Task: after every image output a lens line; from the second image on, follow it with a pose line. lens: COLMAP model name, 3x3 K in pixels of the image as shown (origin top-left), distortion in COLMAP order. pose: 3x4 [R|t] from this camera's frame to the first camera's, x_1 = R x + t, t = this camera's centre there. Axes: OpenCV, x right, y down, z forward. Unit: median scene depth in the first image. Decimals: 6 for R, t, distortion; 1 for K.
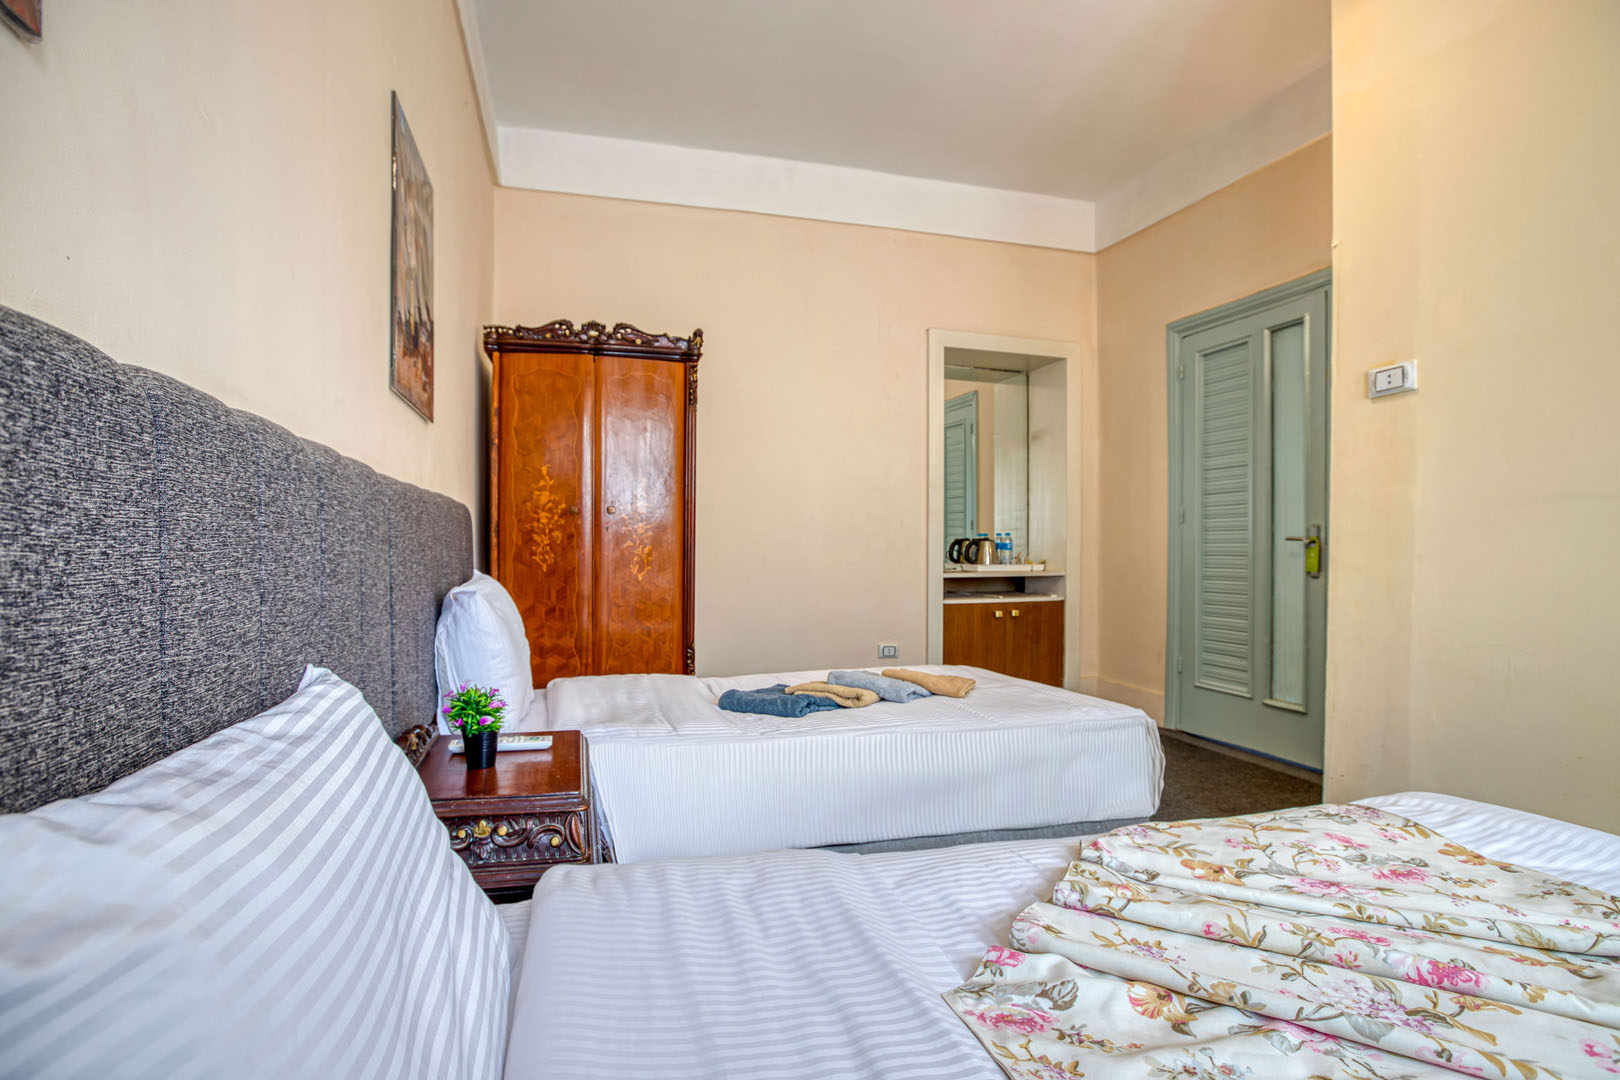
lens RADIAL K [[776.8, 0, 801.7], [0, 776.8, 545.8], [0, 0, 1]] dist [-0.038305, 0.000277]
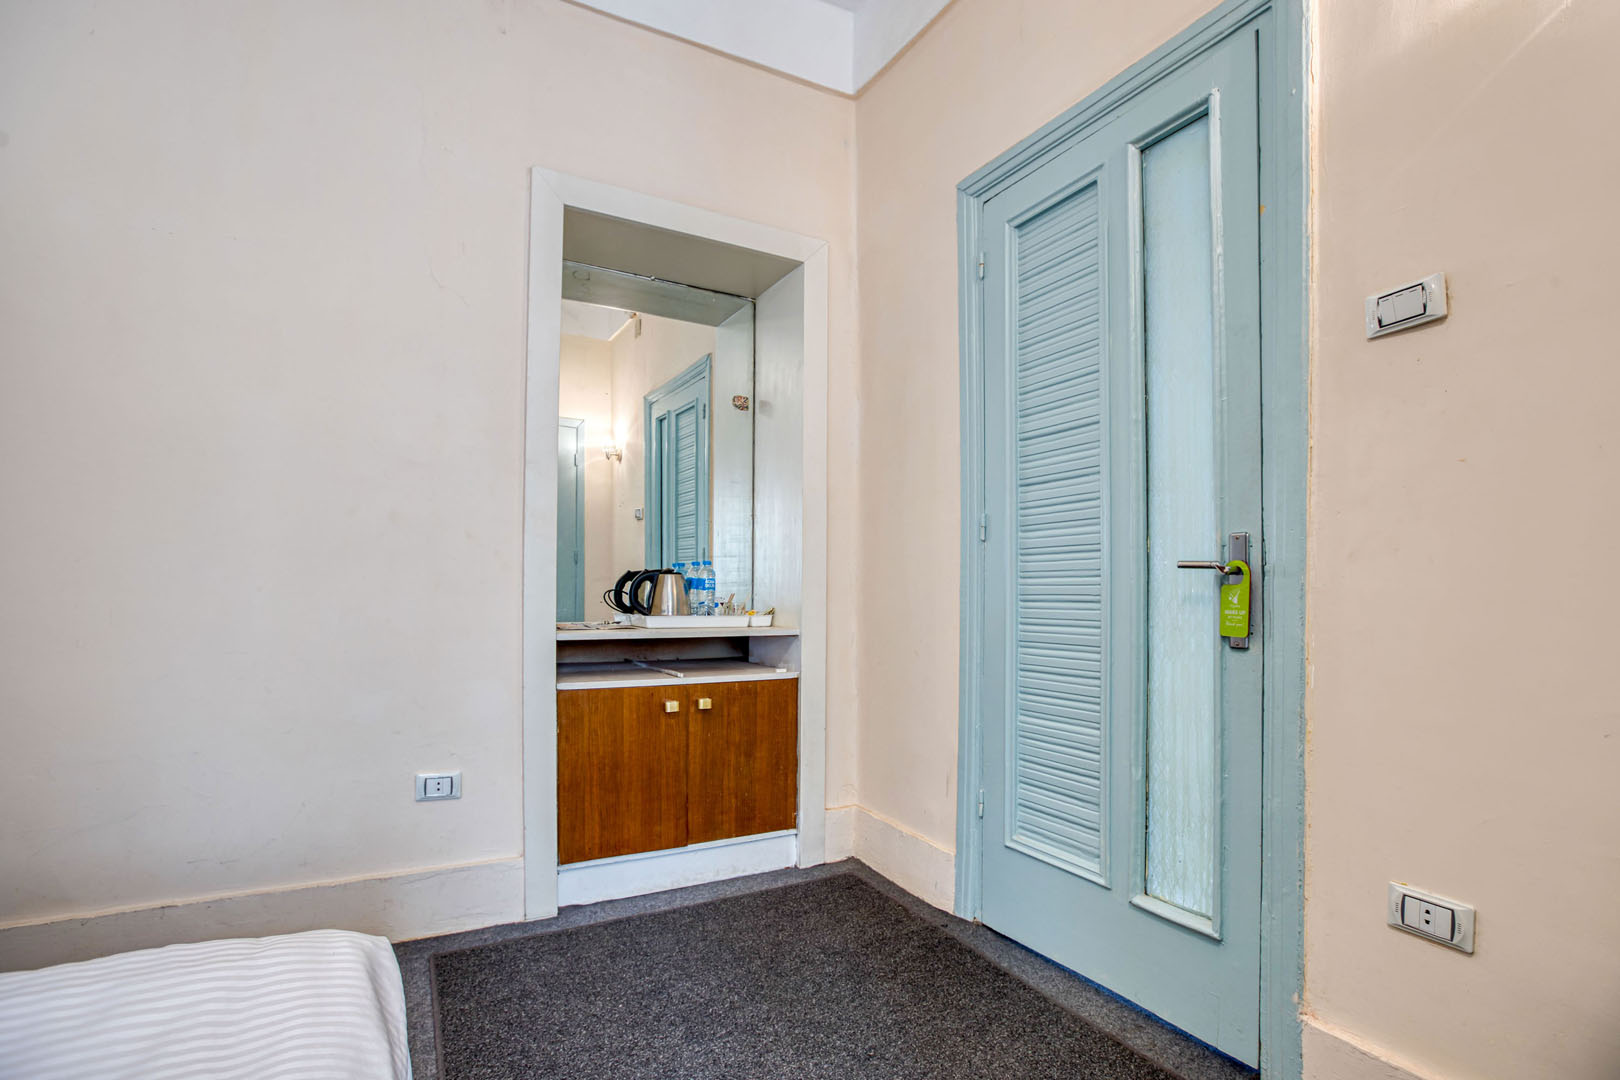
lens RADIAL K [[770.5, 0, 814.4], [0, 770.5, 557.2], [0, 0, 1]] dist [-0.050623, 0.000127]
pose [[0.980256, 0.021231, 0.196589, 0.250551], [-0.011643, 0.998691, -0.049801, 0.009177], [-0.197389, 0.046529, 0.979220, 0.456275]]
